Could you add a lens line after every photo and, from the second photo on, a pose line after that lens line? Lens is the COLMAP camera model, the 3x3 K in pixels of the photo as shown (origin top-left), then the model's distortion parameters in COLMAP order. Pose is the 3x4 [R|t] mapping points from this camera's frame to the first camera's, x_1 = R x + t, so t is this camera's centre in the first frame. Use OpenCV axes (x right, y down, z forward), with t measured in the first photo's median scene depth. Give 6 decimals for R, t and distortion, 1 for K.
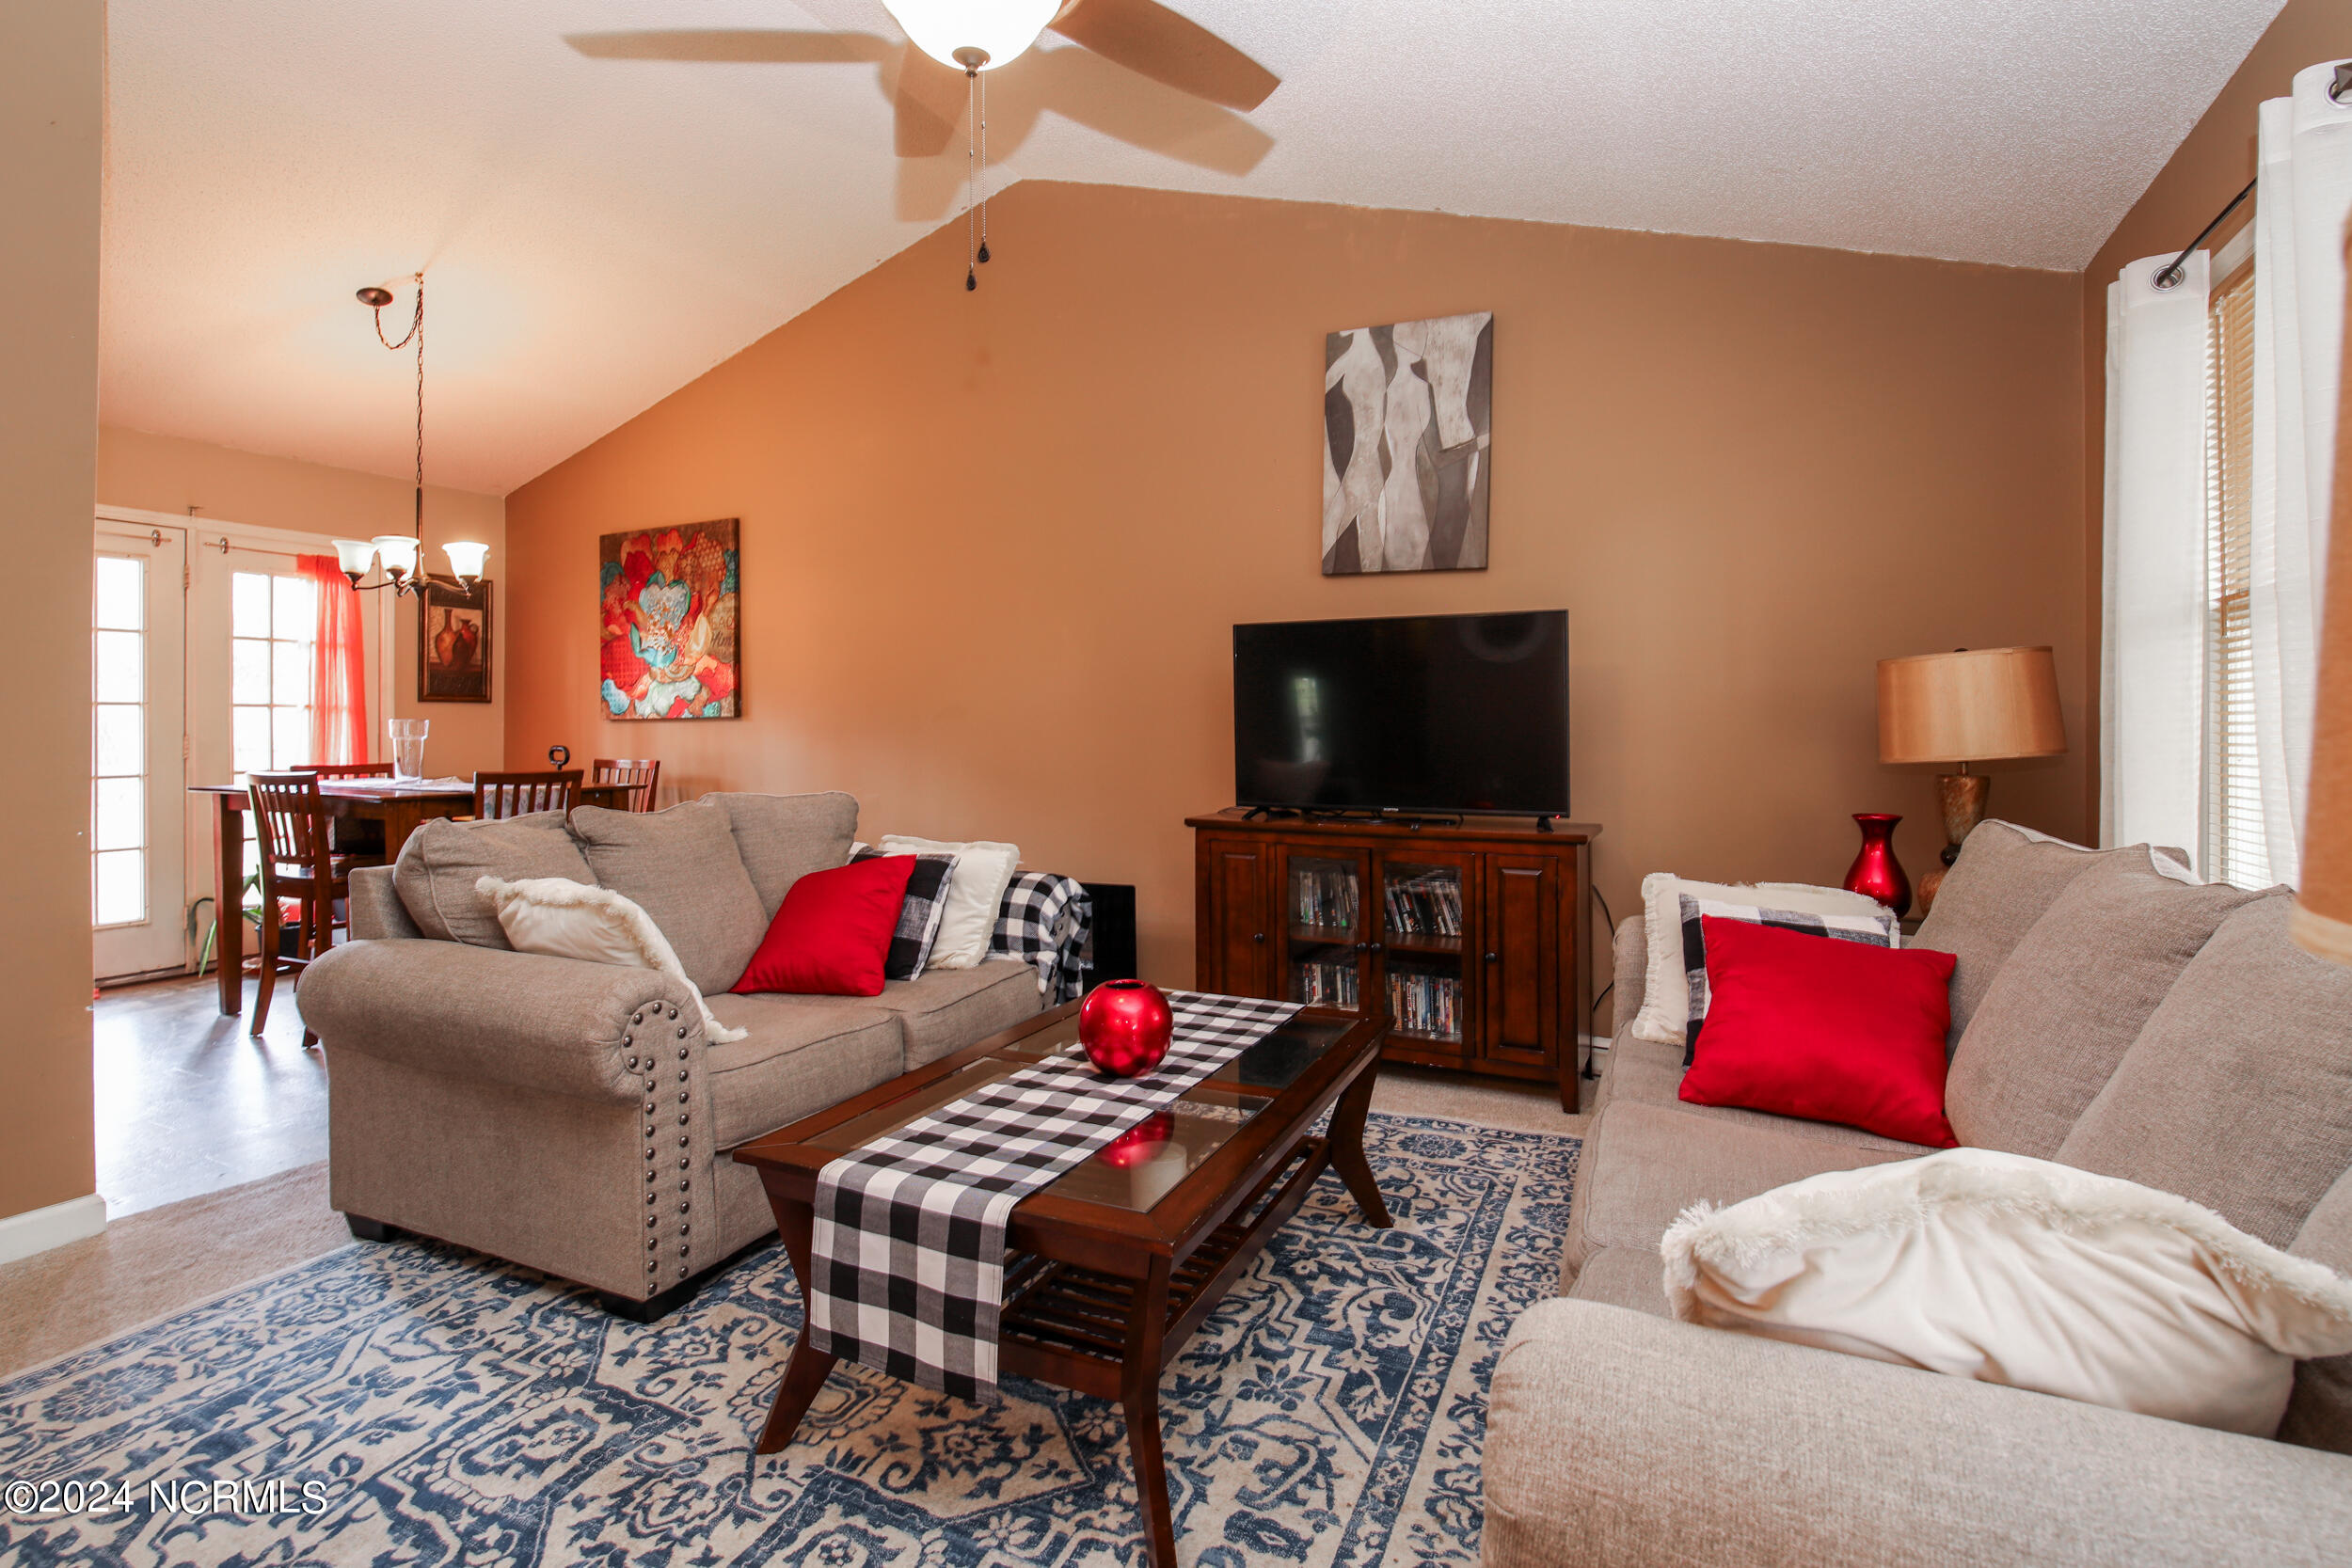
lens RADIAL K [[1079.6, 0, 1172.8], [0, 1079.6, 738.4], [0, 0, 1]] dist [-0.011815, -0.000152]
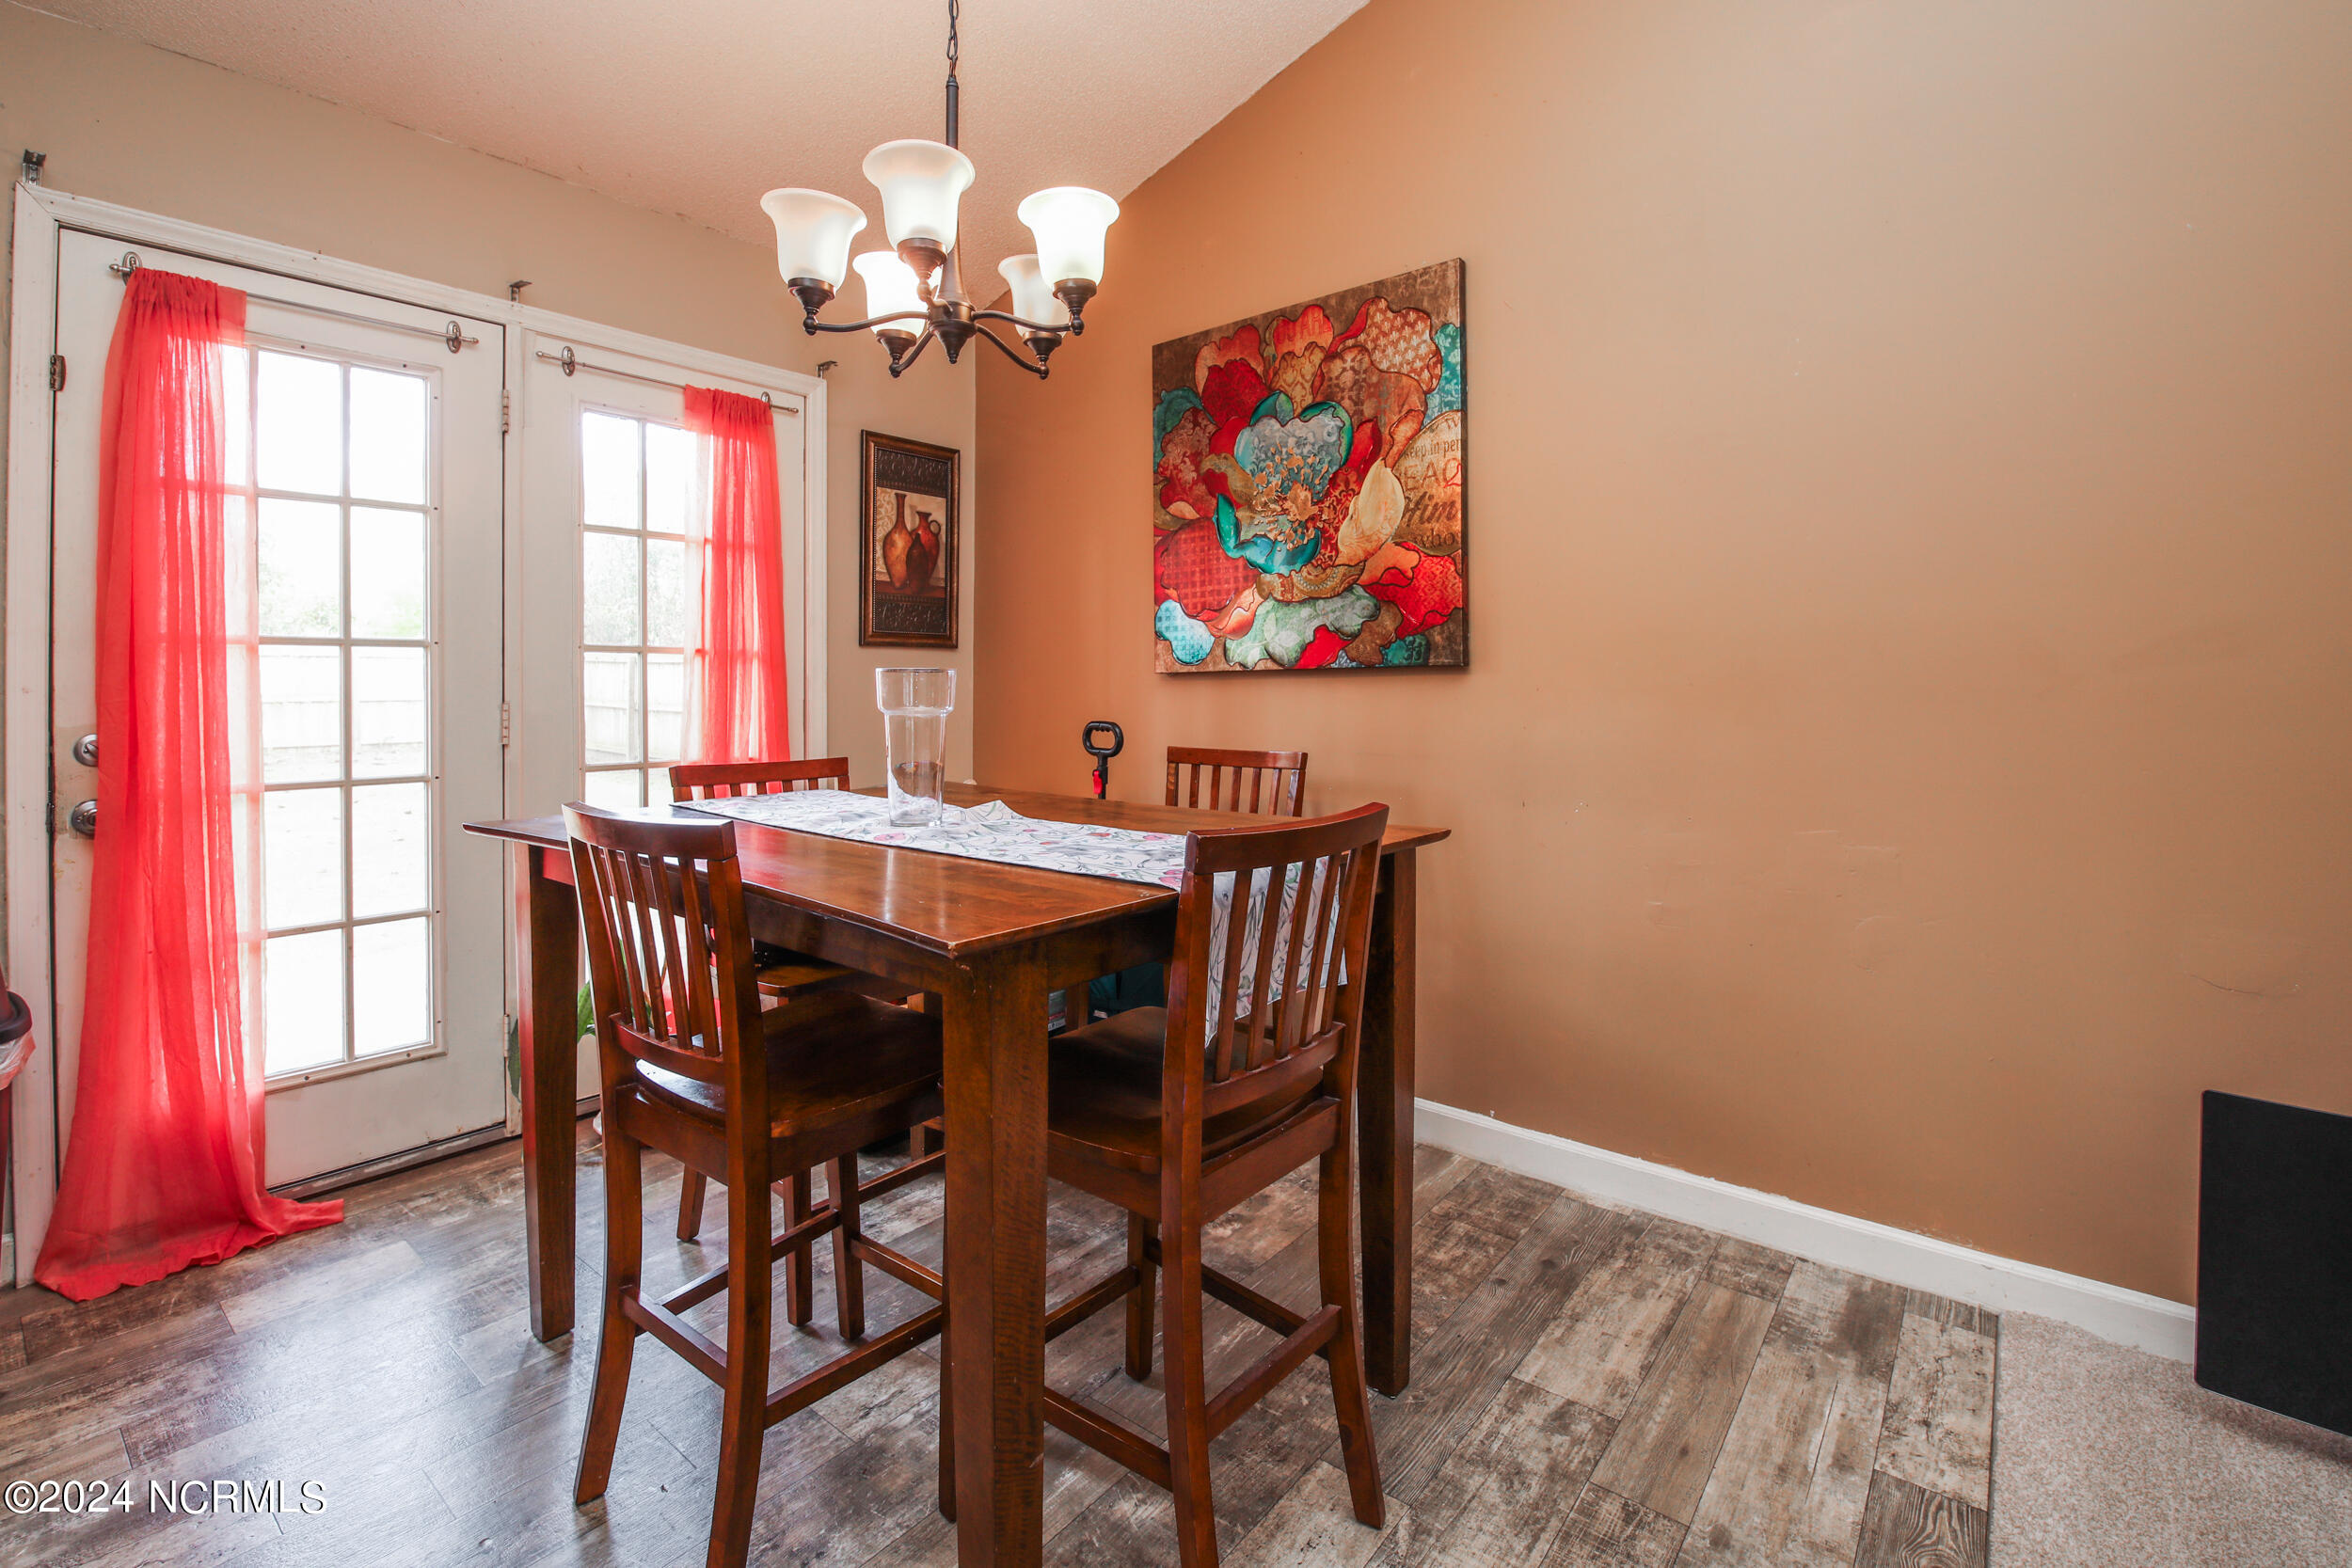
lens RADIAL K [[1048.0, 0, 1179.6], [0, 1048.0, 692.8], [0, 0, 1]] dist [-0.000987, -0.000007]
pose [[0.970335, -0.001310, -0.241760, -0.407945], [-0.000372, 0.999976, -0.006912, -0.004202], [0.241763, 0.006797, 0.970311, 0.500138]]
